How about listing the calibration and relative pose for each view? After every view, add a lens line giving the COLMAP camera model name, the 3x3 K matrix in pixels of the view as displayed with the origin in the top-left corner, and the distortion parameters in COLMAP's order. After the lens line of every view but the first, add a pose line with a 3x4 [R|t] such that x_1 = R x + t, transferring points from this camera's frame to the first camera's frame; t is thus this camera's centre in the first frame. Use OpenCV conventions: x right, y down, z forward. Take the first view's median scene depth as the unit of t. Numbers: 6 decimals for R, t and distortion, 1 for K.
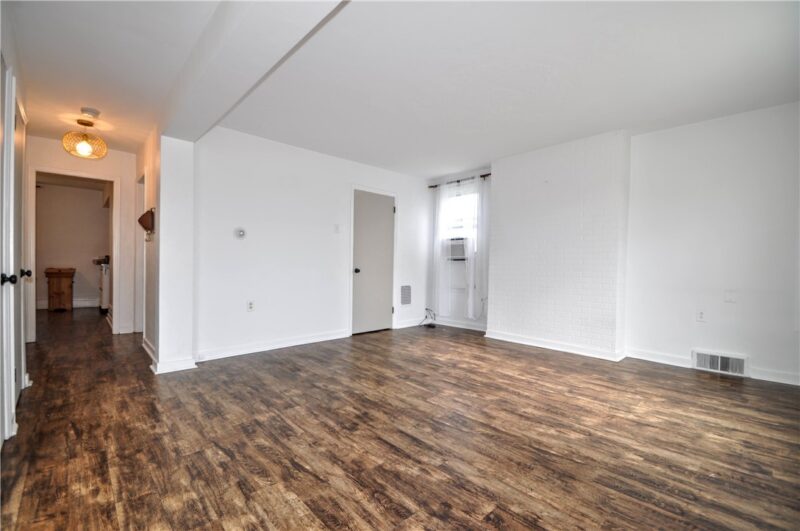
lens RADIAL K [[344.9, 0, 401.4], [0, 344.9, 269.1], [0, 0, 1]] dist [-0.002244, -0.000584]
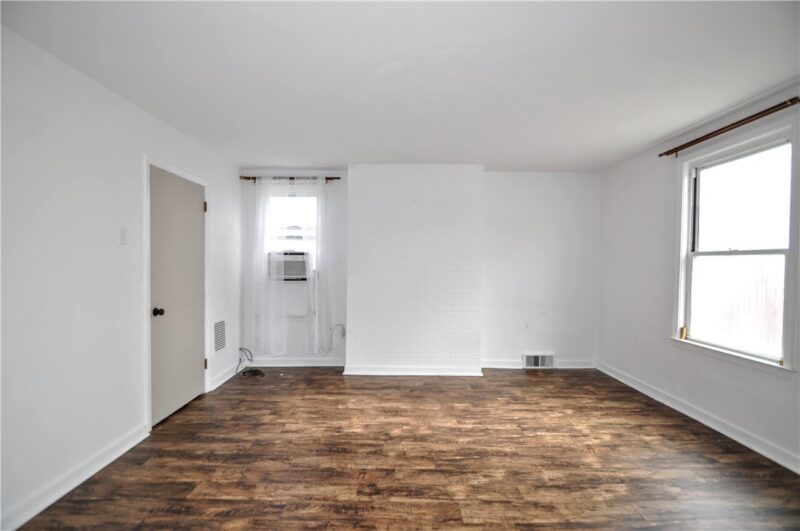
lens RADIAL K [[344.9, 0, 401.4], [0, 344.9, 269.1], [0, 0, 1]] dist [-0.002244, -0.000584]
pose [[0.682305, -0.017581, 0.730856, -0.441430], [0.007971, 0.999830, 0.016610, -0.117197], [-0.731024, -0.005507, 0.682329, 0.551149]]
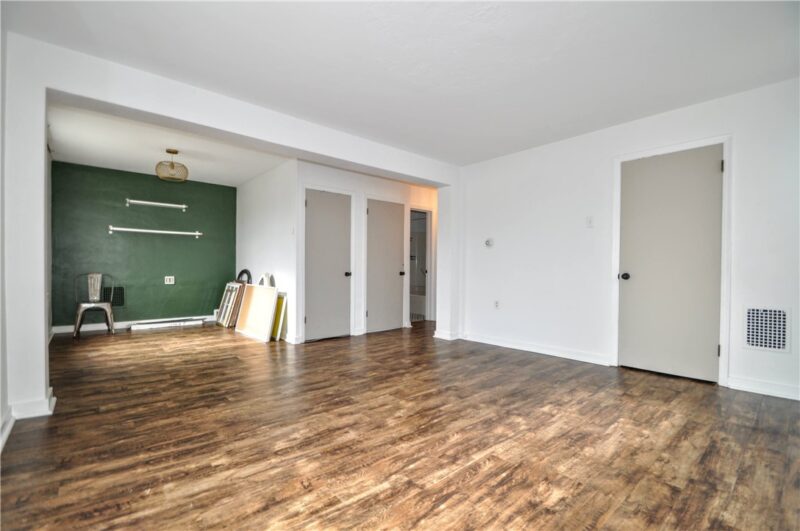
lens RADIAL K [[360.2, 0, 400.0], [0, 360.2, 265.5], [0, 0, 1]] dist [0.030770, -0.000212]
pose [[-0.037186, -0.019710, -0.999114, 1.040797], [-0.015026, 0.999703, -0.019162, 0.005544], [0.999195, 0.014300, -0.037471, 0.944329]]
